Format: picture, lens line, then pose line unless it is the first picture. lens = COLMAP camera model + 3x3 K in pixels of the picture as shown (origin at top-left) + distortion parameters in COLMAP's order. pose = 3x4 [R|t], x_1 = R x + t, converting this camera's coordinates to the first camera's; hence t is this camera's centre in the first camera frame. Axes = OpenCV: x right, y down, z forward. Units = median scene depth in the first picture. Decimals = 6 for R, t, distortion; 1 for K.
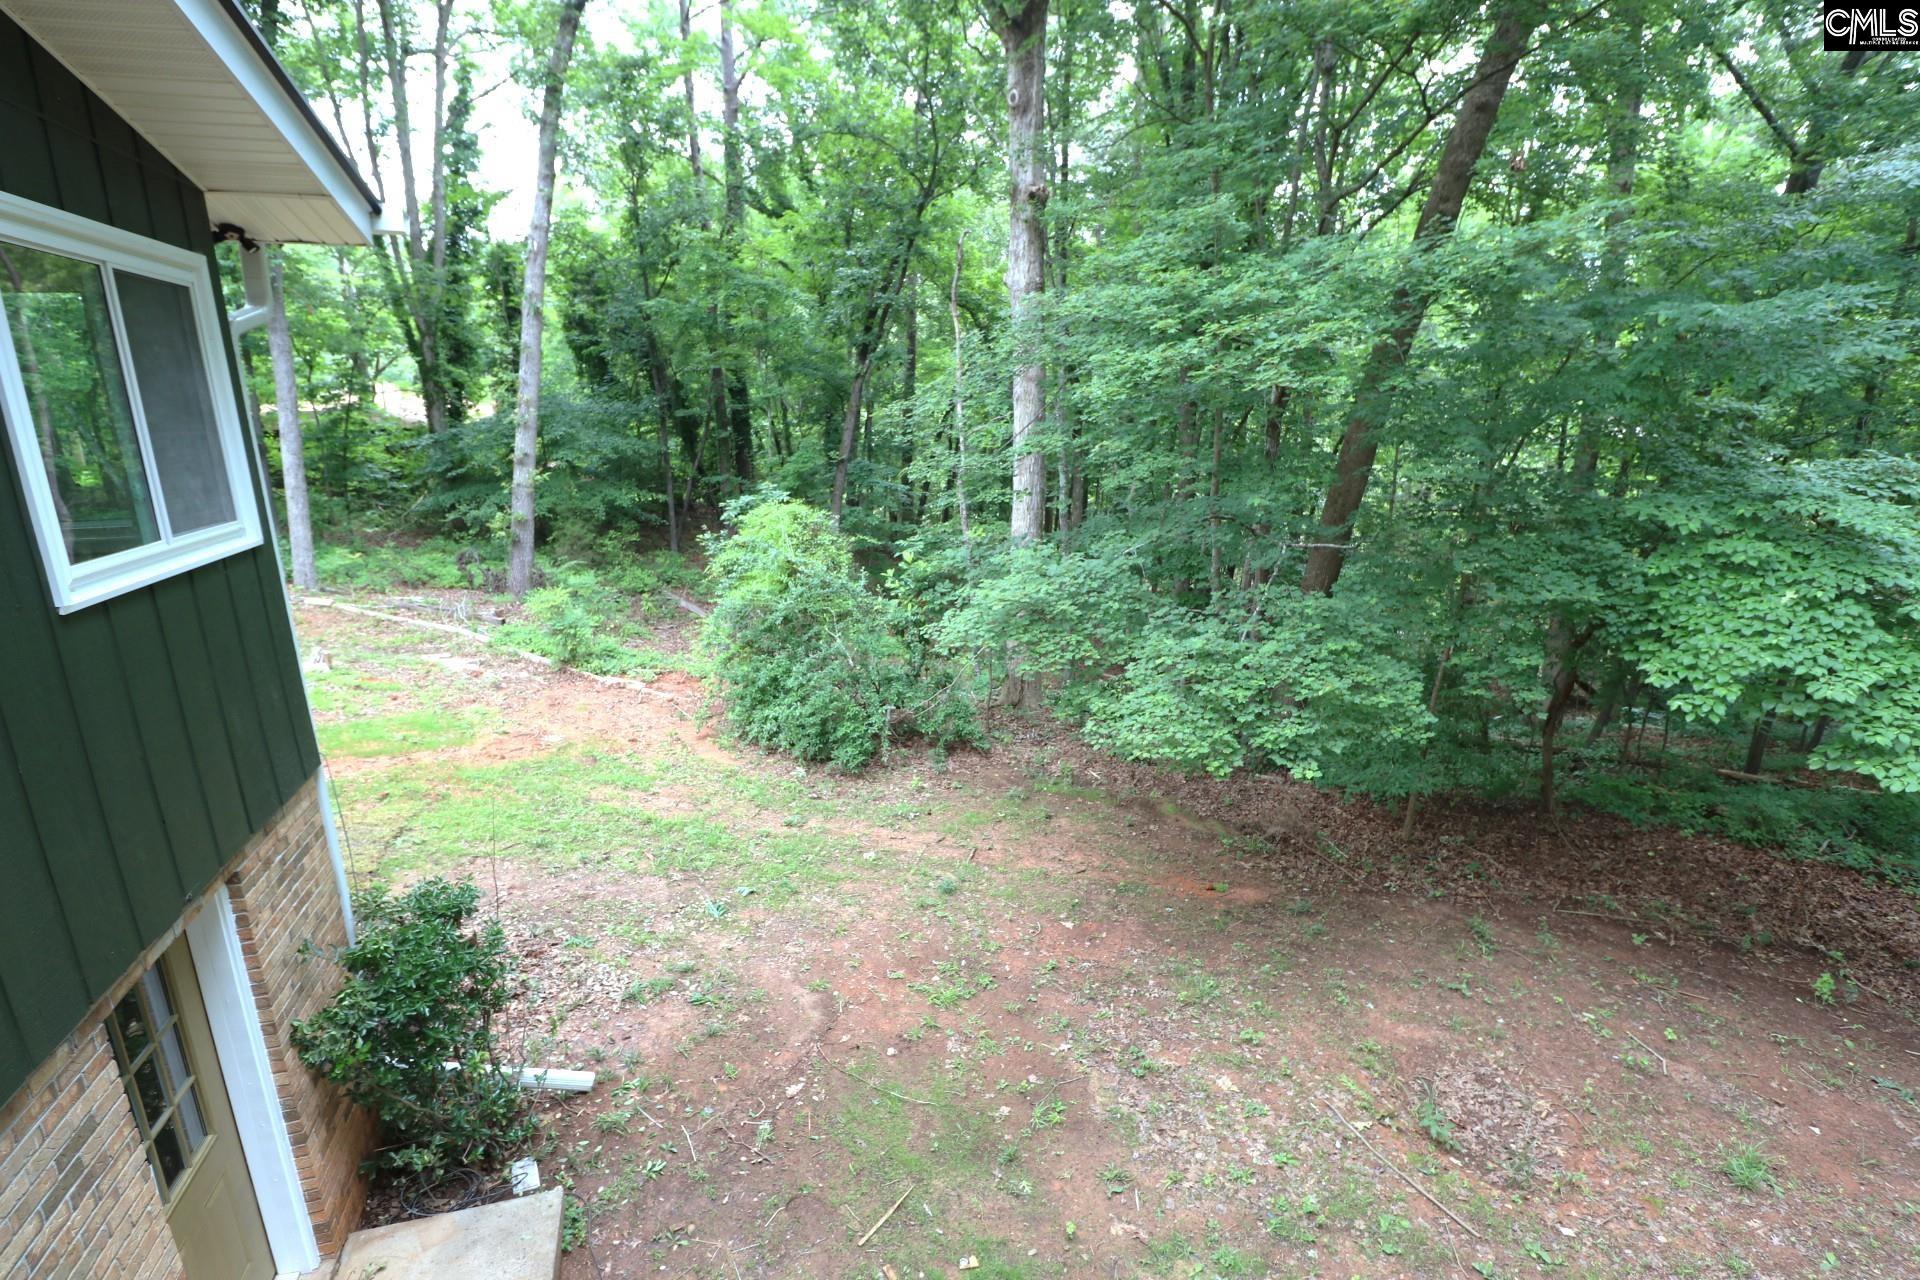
lens RADIAL K [[886.0, 0, 959.6], [0, 886.0, 646.3], [0, 0, 1]] dist [-0.006555, -0.009913]
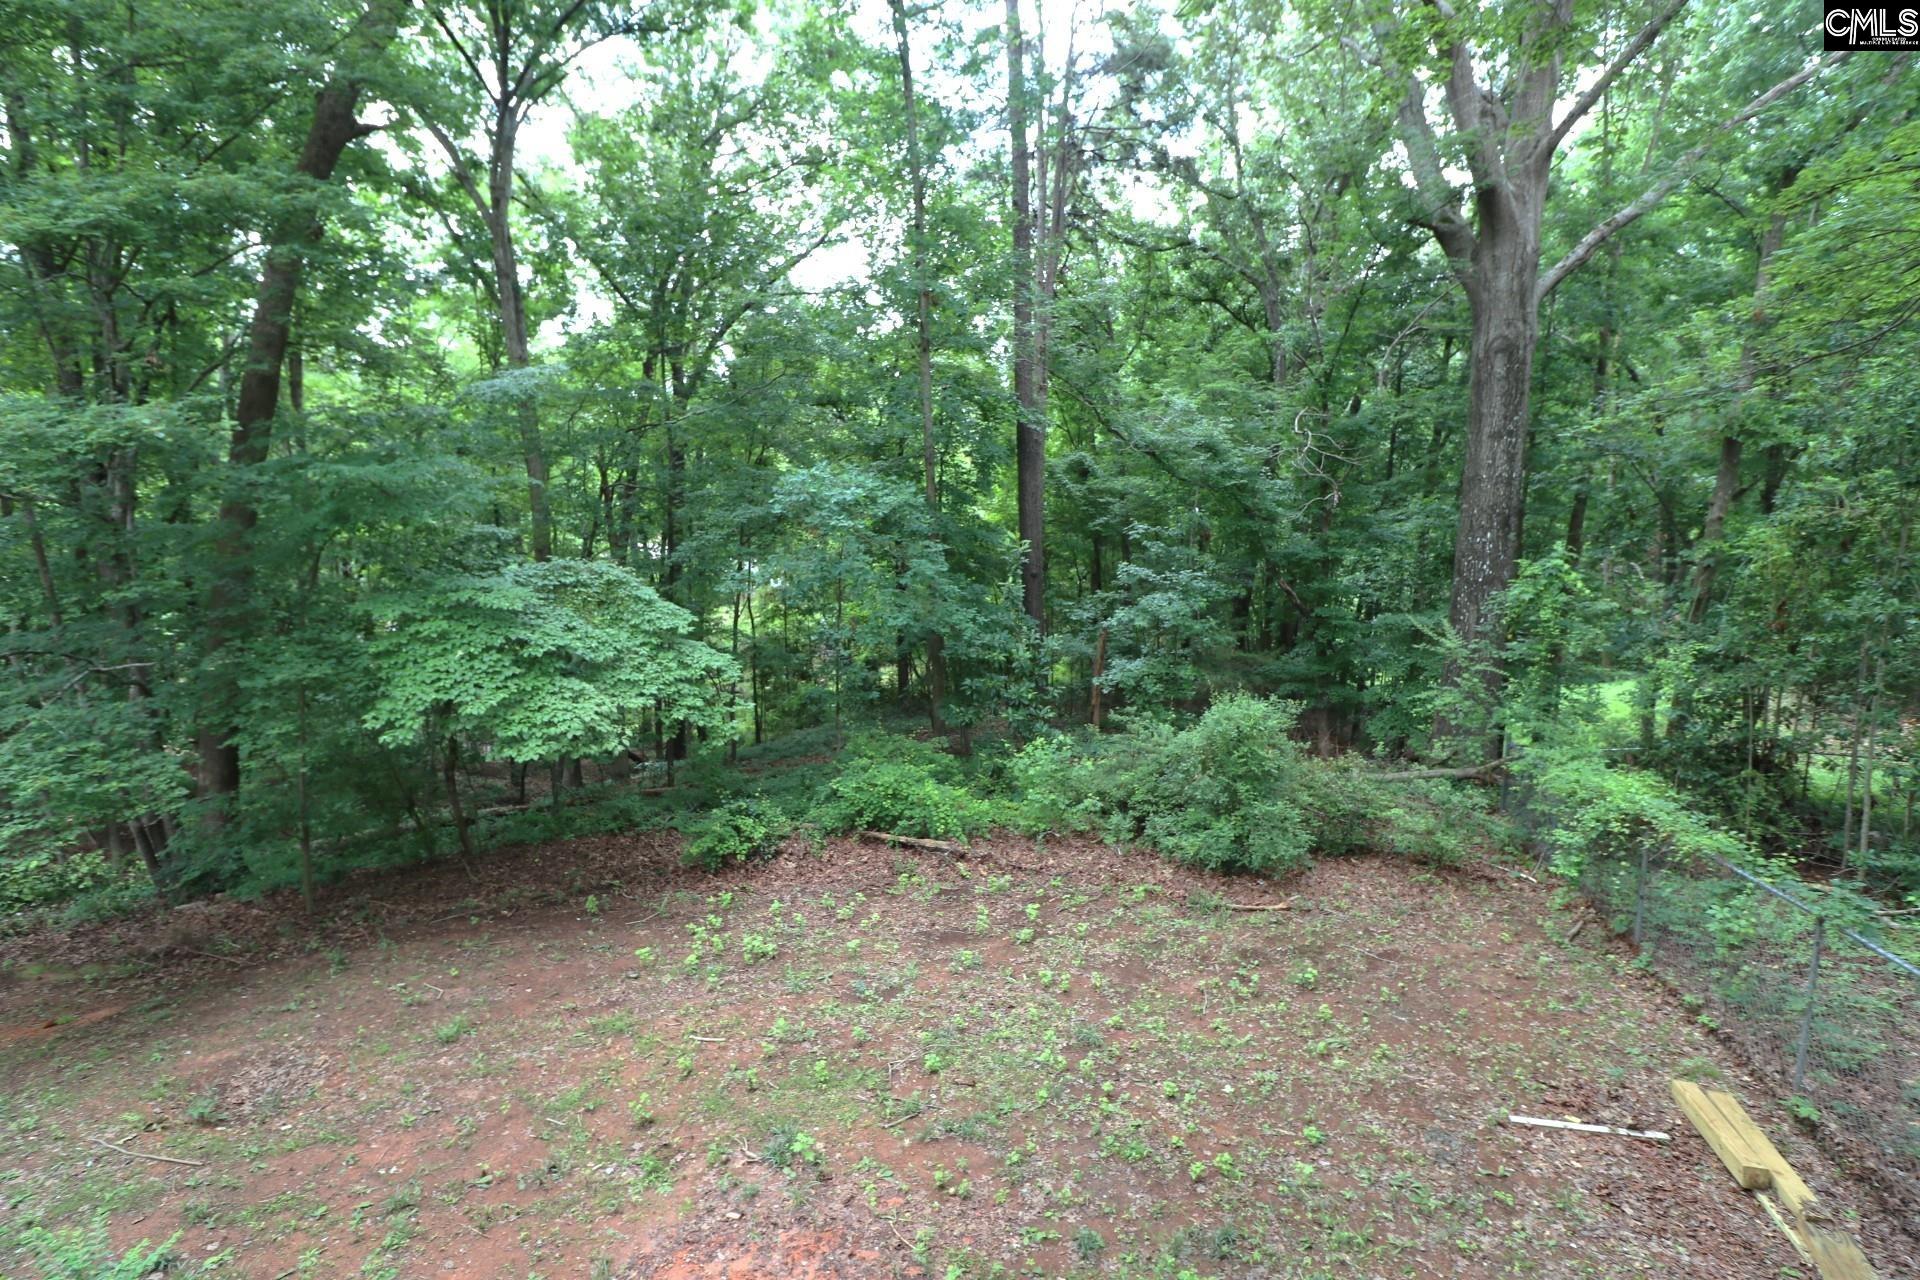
lens RADIAL K [[886.0, 0, 963.2], [0, 886.0, 647.0], [0, 0, 1]] dist [-0.006555, -0.009913]
pose [[0.600814, -0.117091, 0.790767, 0.233646], [0.218953, 0.975489, -0.021914, 0.137531], [-0.768818, 0.186308, 0.611725, -0.540075]]
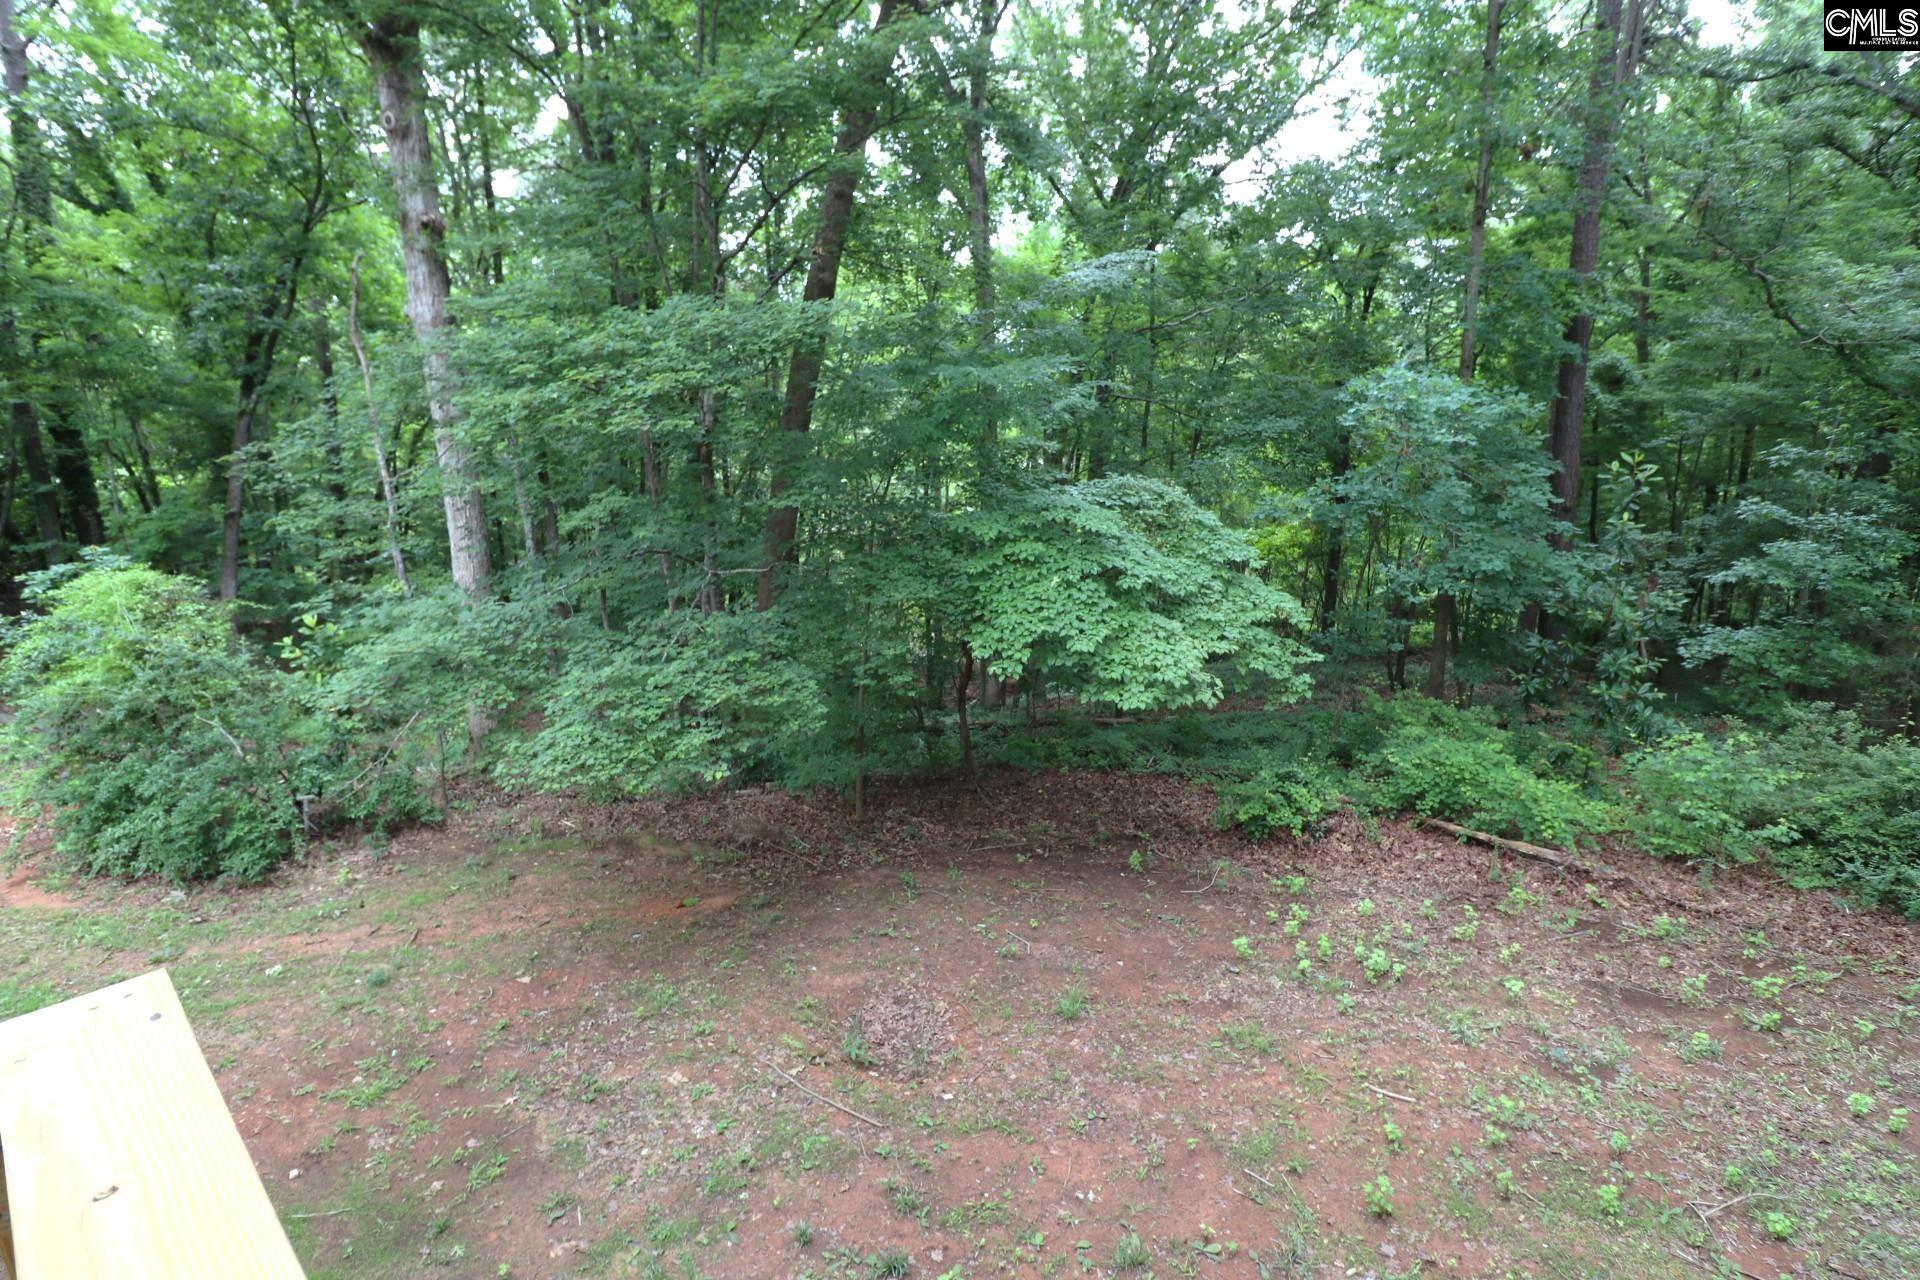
lens RADIAL K [[886.0, 0, 959.6], [0, 886.0, 644.3], [0, 0, 1]] dist [-0.006555, -0.009913]
pose [[0.859807, -0.114456, 0.497627, 0.105833], [0.136276, 0.990642, -0.007609, 0.027839], [-0.492099, 0.074357, 0.867358, -0.106445]]
